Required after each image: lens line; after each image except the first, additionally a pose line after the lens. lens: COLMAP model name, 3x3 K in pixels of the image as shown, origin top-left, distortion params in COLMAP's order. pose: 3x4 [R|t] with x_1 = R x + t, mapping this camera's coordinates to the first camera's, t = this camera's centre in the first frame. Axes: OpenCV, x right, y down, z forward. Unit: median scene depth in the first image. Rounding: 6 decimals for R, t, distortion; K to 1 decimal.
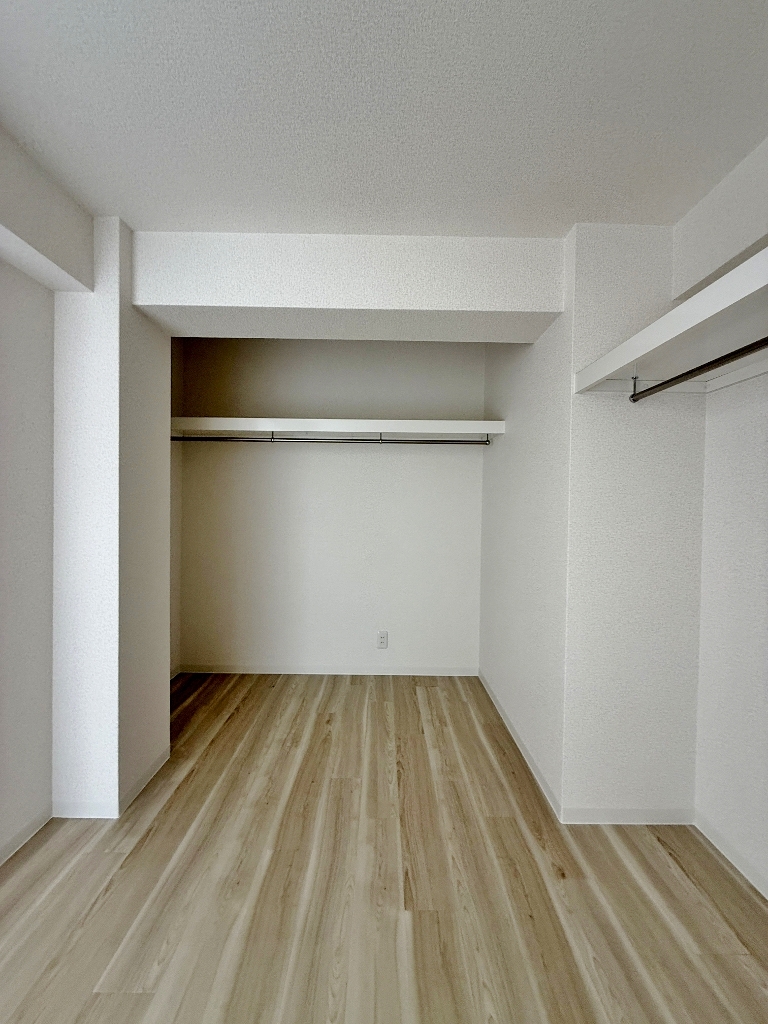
lens RADIAL K [[406.9, 0, 383.8], [0, 406.9, 509.9], [0, 0, 1]] dist [0.000371, -0.000027]
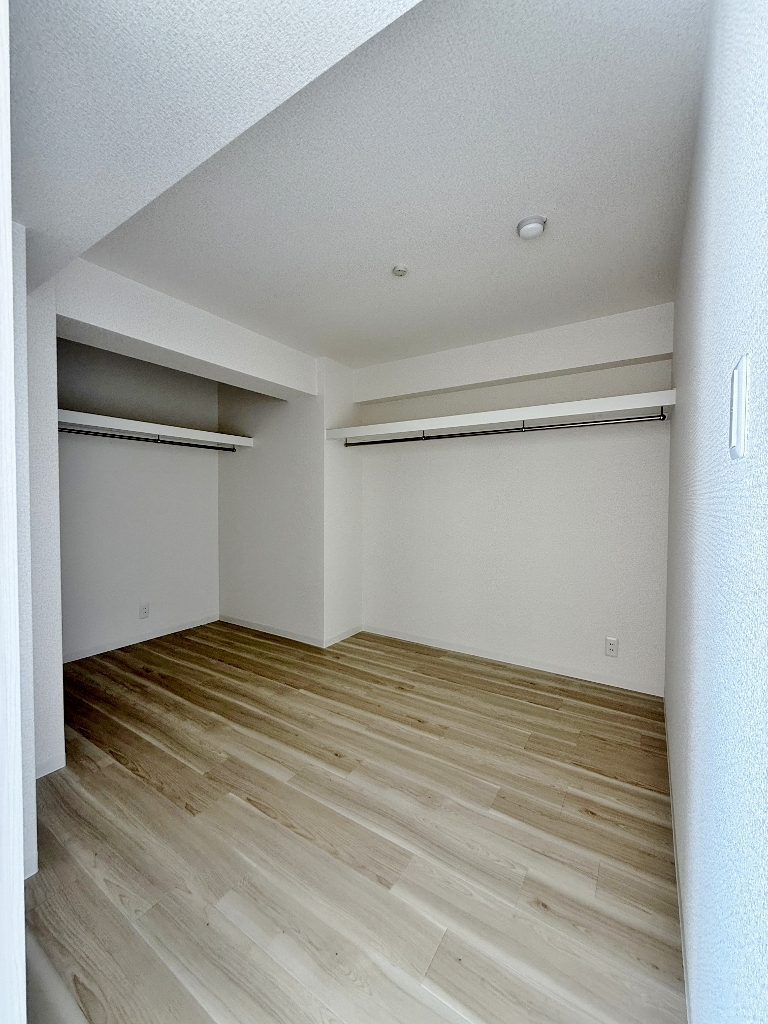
lens RADIAL K [[406.9, 0, 383.8], [0, 406.9, 509.9], [0, 0, 1]] dist [0.000371, -0.000027]
pose [[0.541086, -0.025032, 0.840594, -0.959740], [0.011697, 0.999684, 0.022241, 0.024988], [-0.840886, -0.002201, 0.541208, -0.312665]]
